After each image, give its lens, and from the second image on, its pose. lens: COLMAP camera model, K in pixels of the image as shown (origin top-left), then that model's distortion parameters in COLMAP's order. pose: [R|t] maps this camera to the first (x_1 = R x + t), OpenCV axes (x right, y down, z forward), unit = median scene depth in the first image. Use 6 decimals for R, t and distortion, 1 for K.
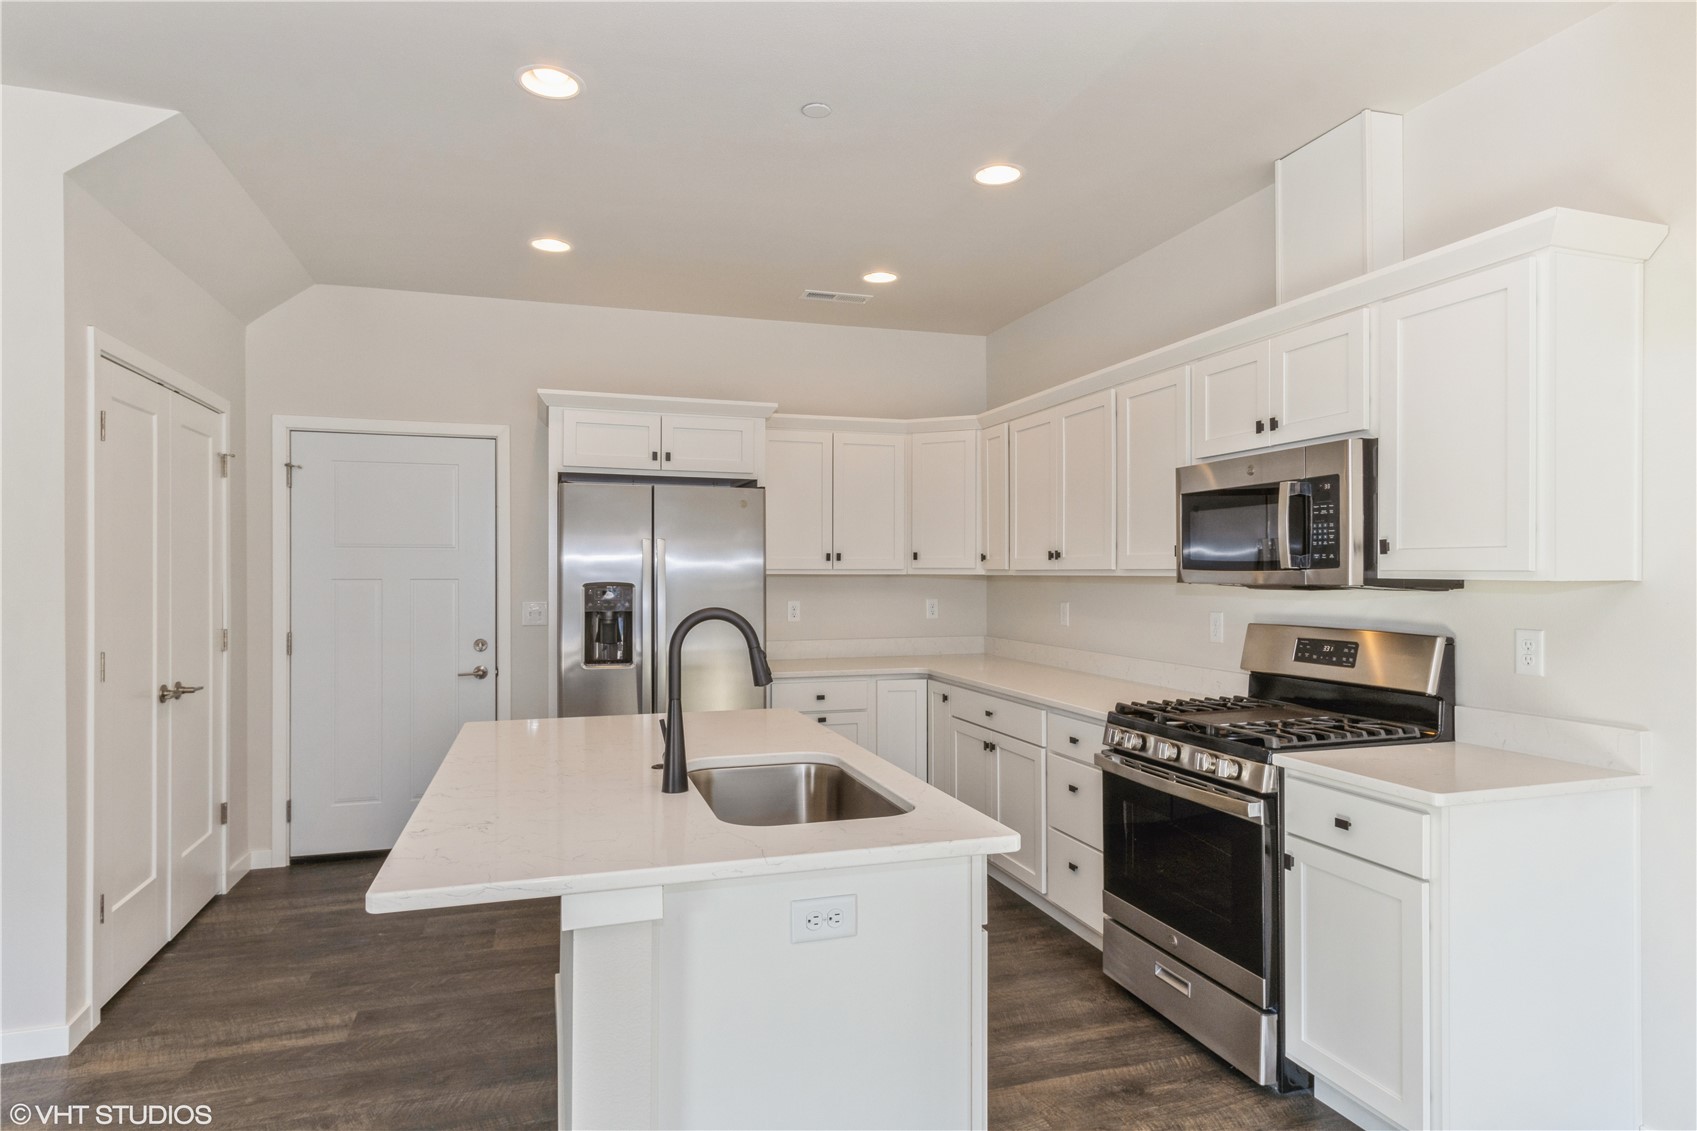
lens RADIAL K [[965.3, 0, 852.5], [0, 965.3, 573.0], [0, 0, 1]] dist [0.004515, -0.002669]
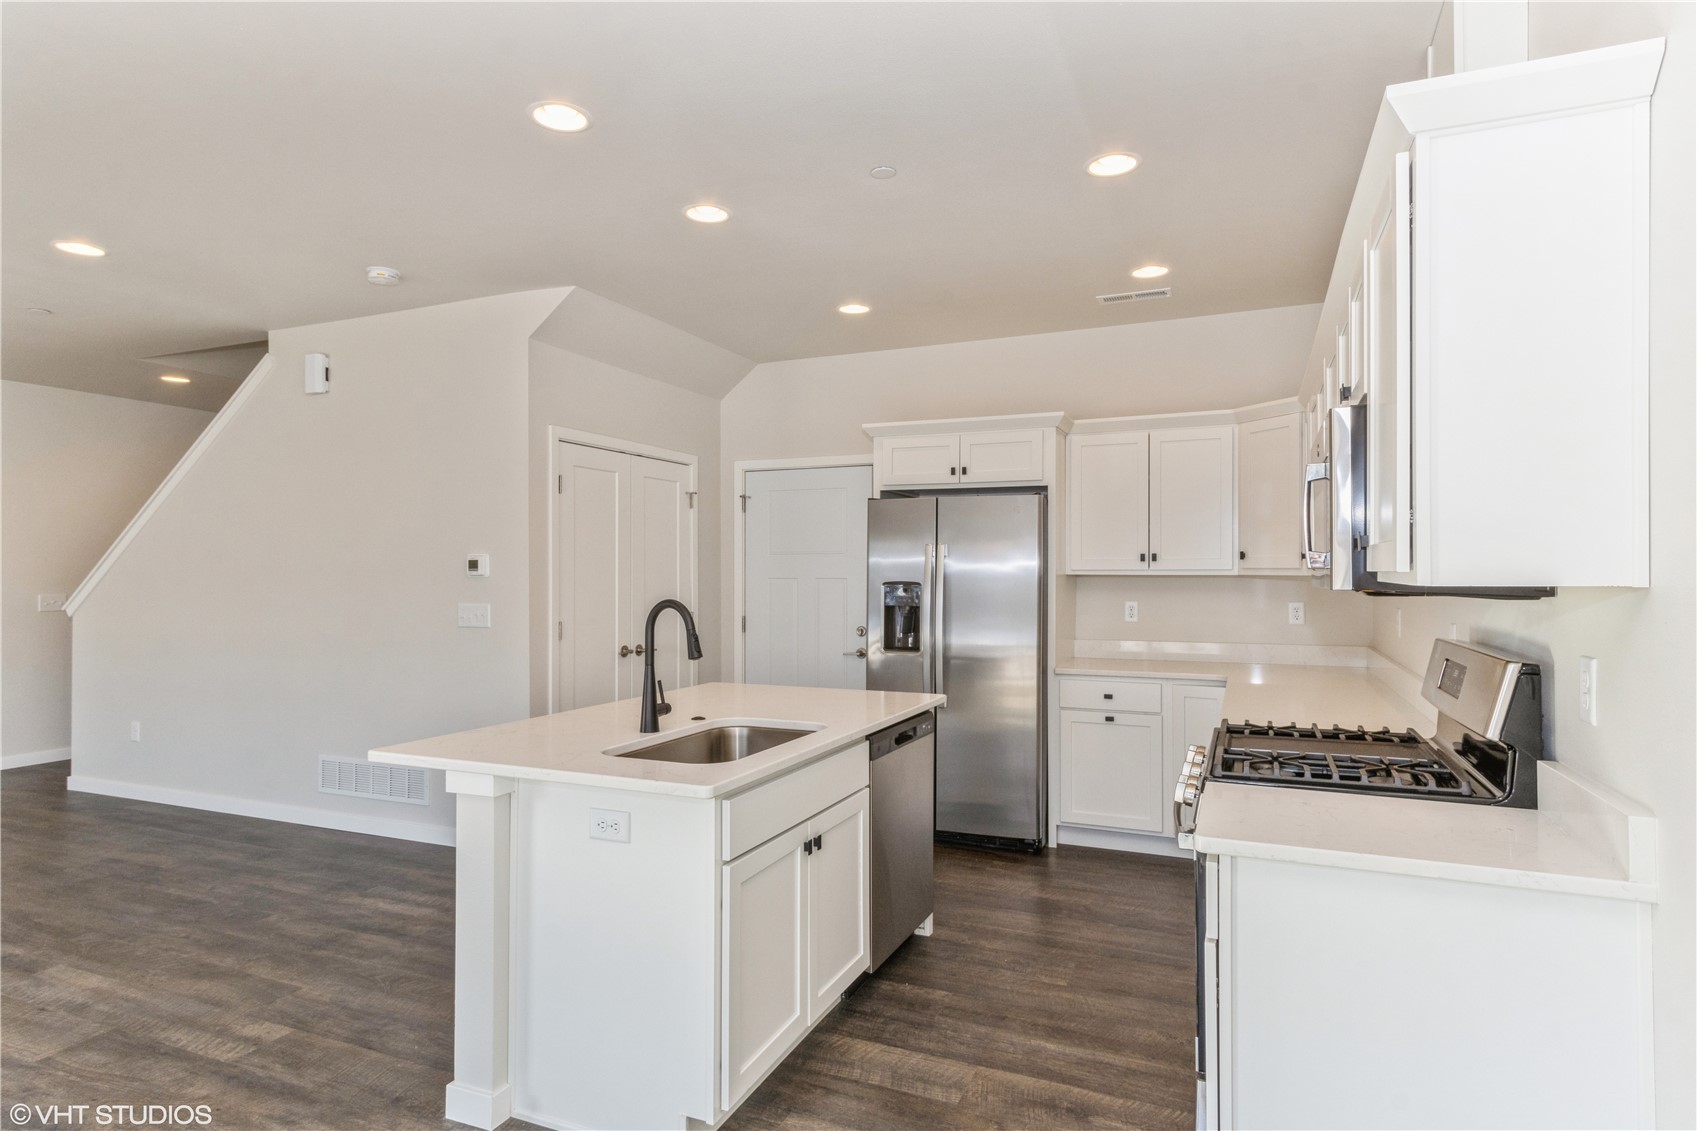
lens RADIAL K [[937.8, 0, 847.3], [0, 937.8, 564.3], [0, 0, 1]] dist [0.001725, -0.000068]
pose [[0.750722, -0.006065, -0.660591, 0.456026], [0.000095, 0.999959, -0.009073, -0.000988], [0.660619, 0.006748, 0.750691, 0.088948]]
